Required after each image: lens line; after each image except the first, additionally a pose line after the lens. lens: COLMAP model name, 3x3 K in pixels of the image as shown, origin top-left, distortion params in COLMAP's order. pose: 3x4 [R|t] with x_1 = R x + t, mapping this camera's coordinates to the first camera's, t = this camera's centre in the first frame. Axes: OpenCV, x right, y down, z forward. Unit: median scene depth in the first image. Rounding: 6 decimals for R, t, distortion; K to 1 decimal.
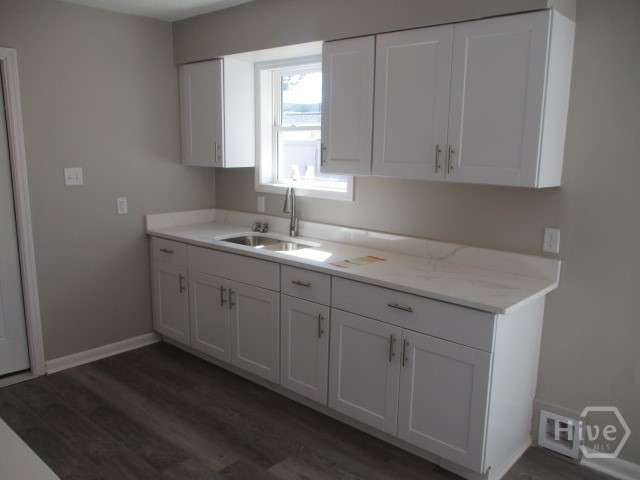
lens RADIAL K [[530.5, 0, 319.5], [0, 530.5, 240.7], [0, 0, 1]] dist [-0.026609, 0.012272]
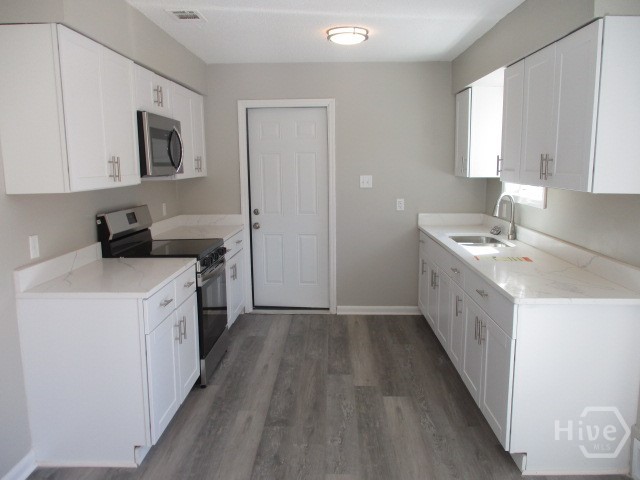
lens RADIAL K [[530.5, 0, 320.0], [0, 530.5, 240.5], [0, 0, 1]] dist [-0.026609, 0.012272]
pose [[0.651218, 0.099308, -0.752365, 0.551911], [-0.126125, 0.991776, 0.021741, 0.021651], [0.748337, 0.080734, 0.658388, -0.029498]]
